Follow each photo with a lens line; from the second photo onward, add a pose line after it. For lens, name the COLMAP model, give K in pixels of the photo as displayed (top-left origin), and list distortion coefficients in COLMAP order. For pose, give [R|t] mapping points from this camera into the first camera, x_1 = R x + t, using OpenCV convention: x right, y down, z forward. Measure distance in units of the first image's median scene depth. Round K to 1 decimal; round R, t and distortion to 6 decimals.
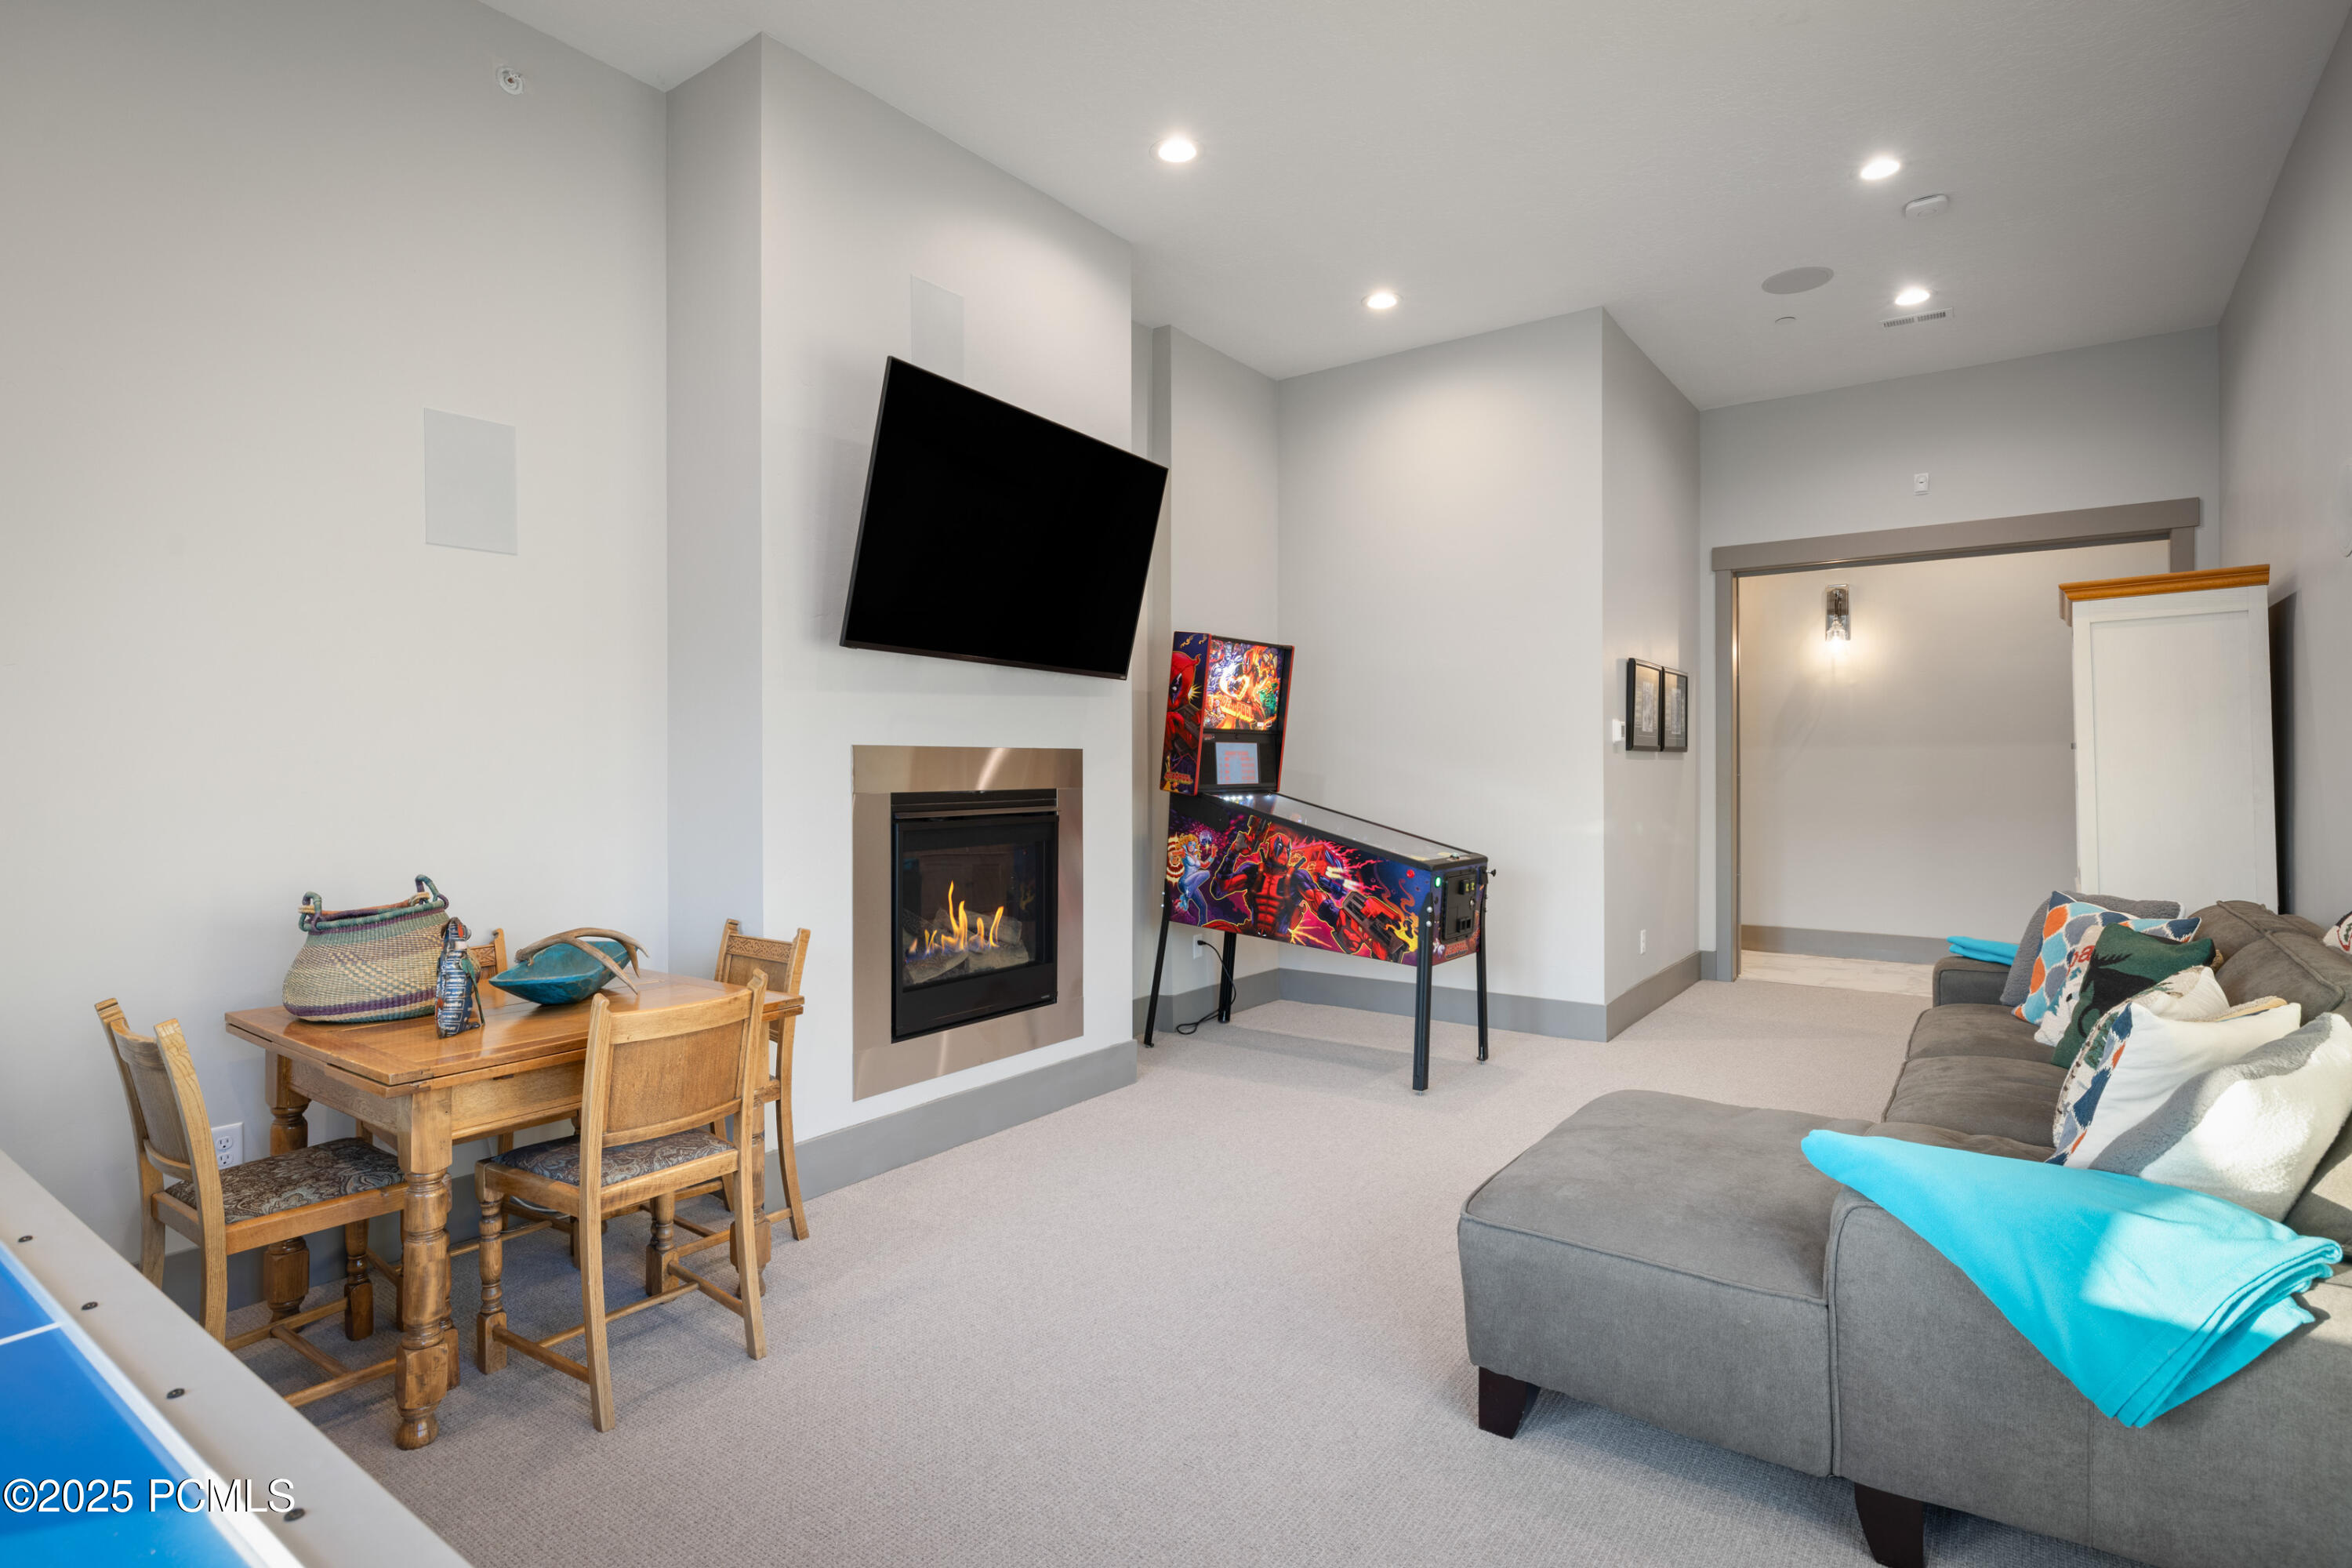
lens RADIAL K [[1163.9, 0, 1163.2], [0, 1163.9, 772.3], [0, 0, 1]] dist [-0.000836, 0.000016]
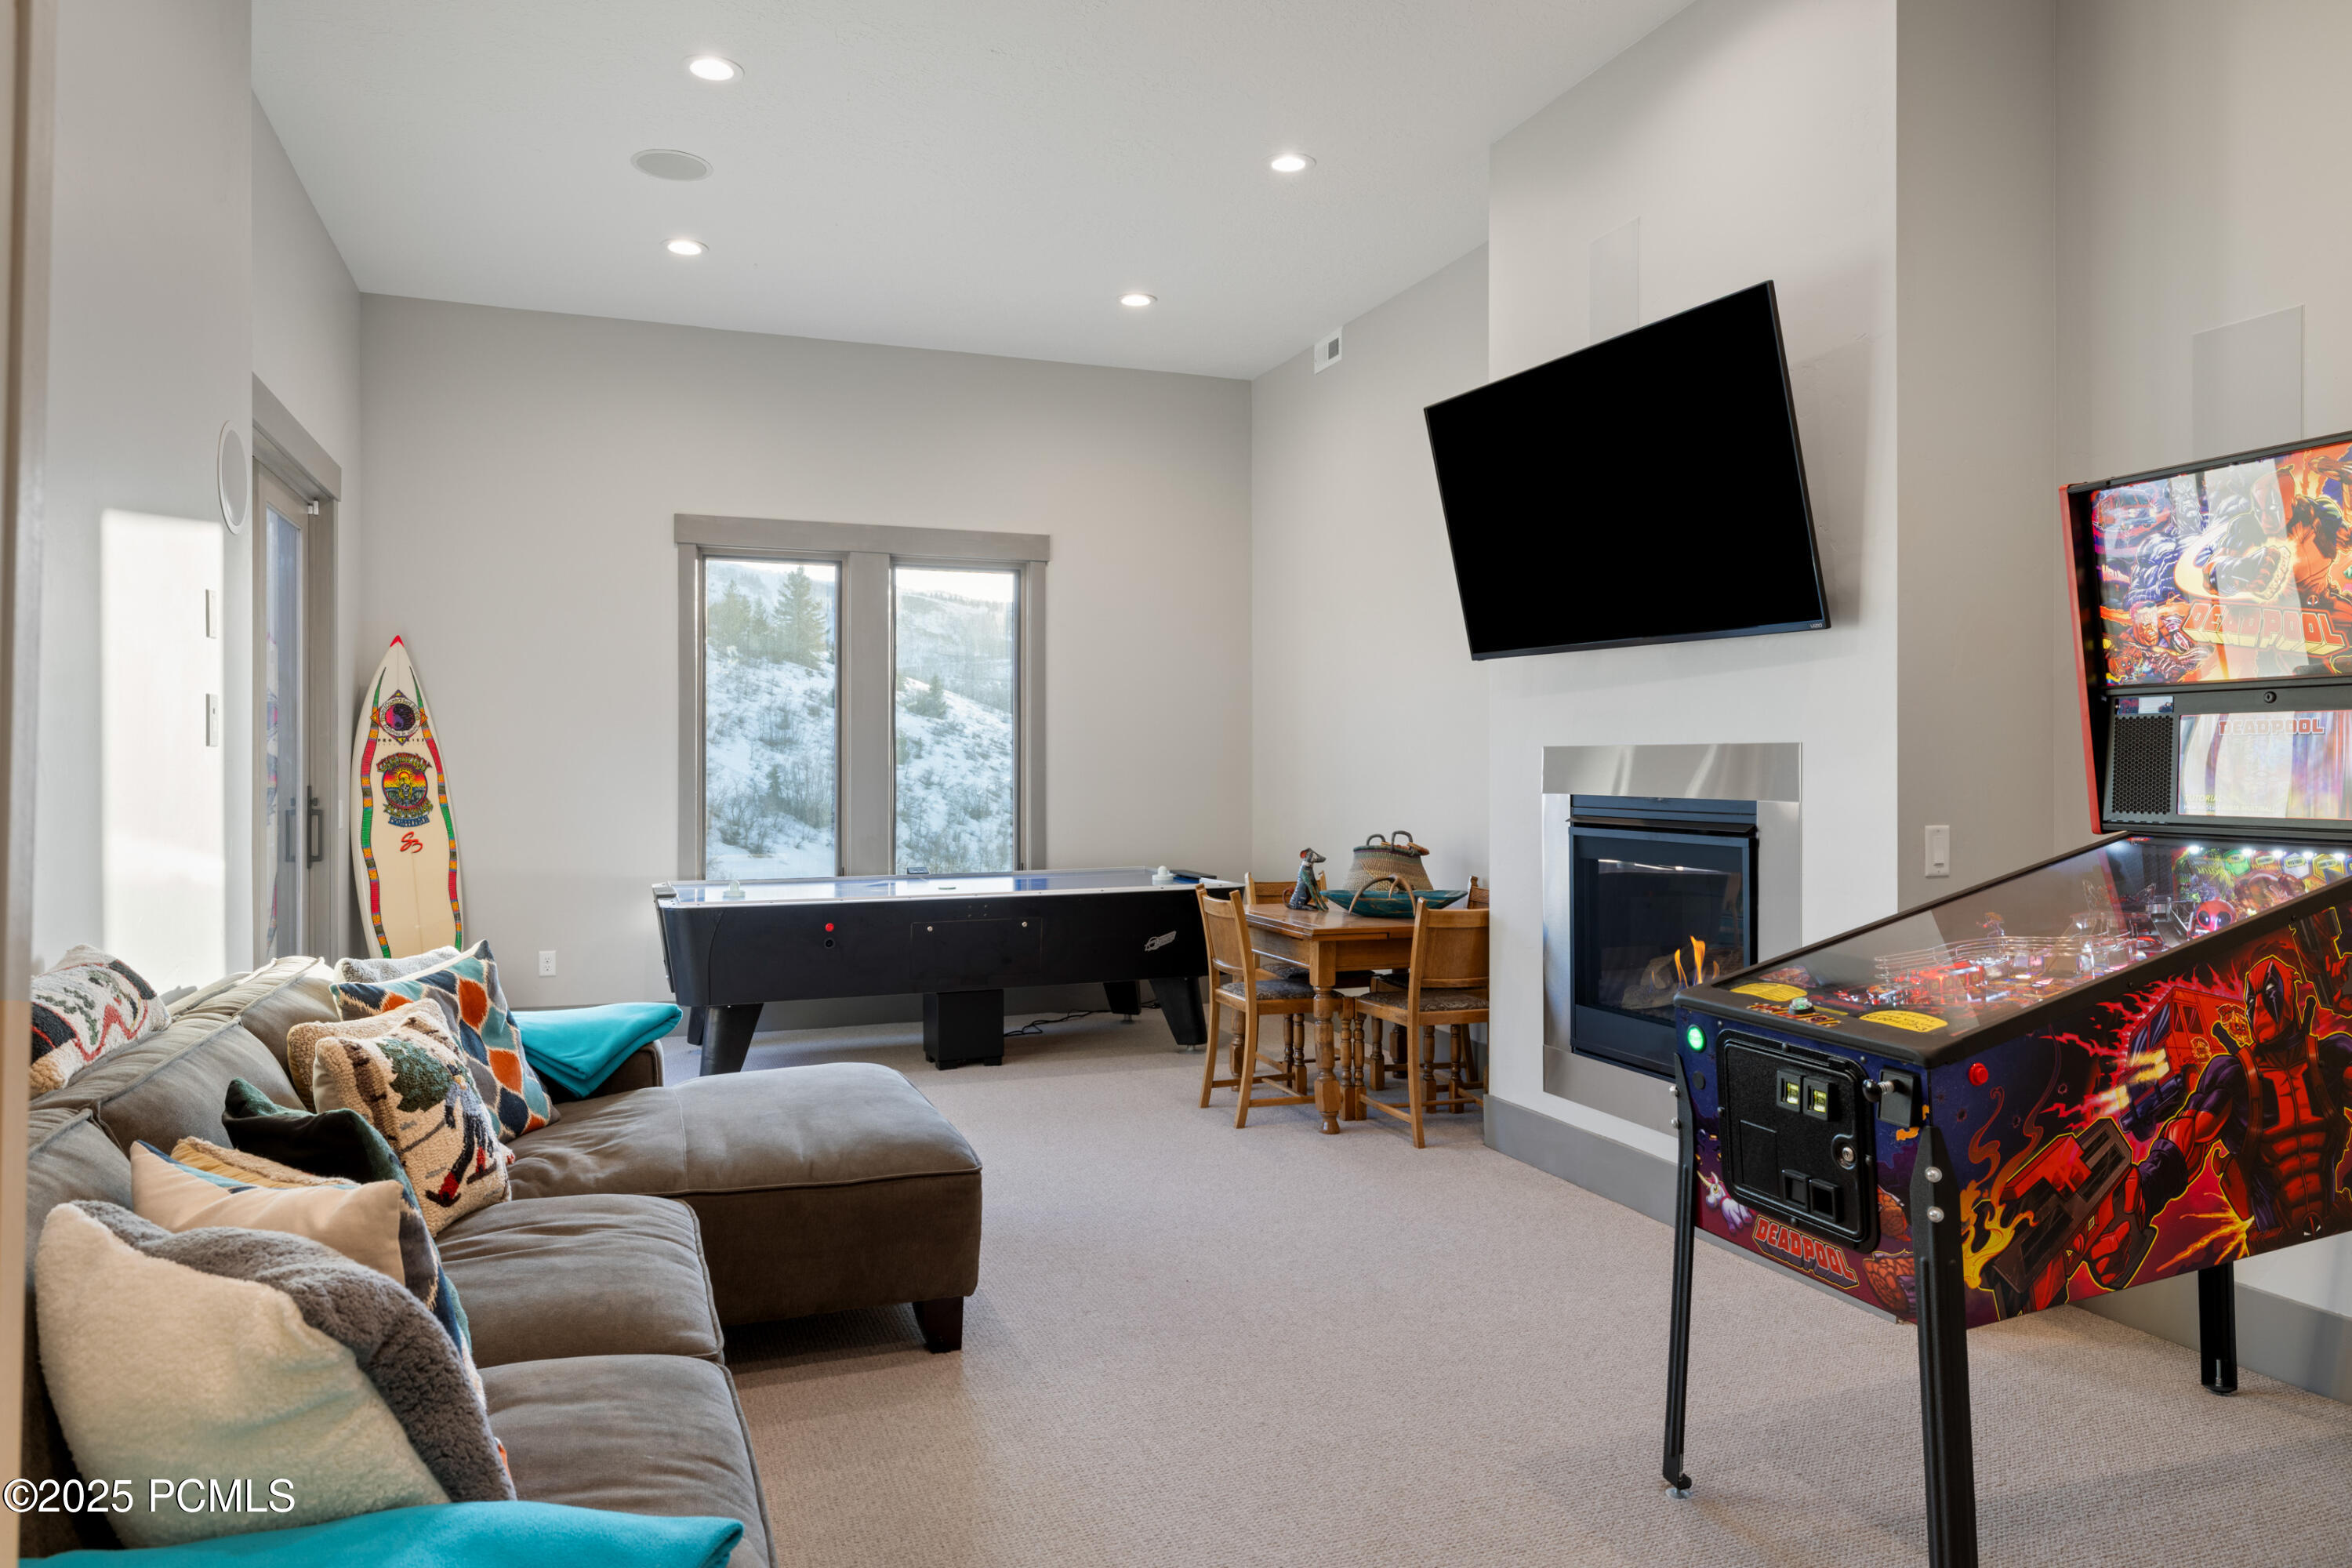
lens RADIAL K [[1493.5, 0, 1176.0], [0, 1493.5, 784.0], [0, 0, 1]] dist [-0.000290, -0.000915]
pose [[-0.543679, 0.015941, -0.839142, 0.856610], [-0.000020, 0.999819, 0.019007, -0.013549], [0.839293, 0.010350, -0.543581, 1.207085]]
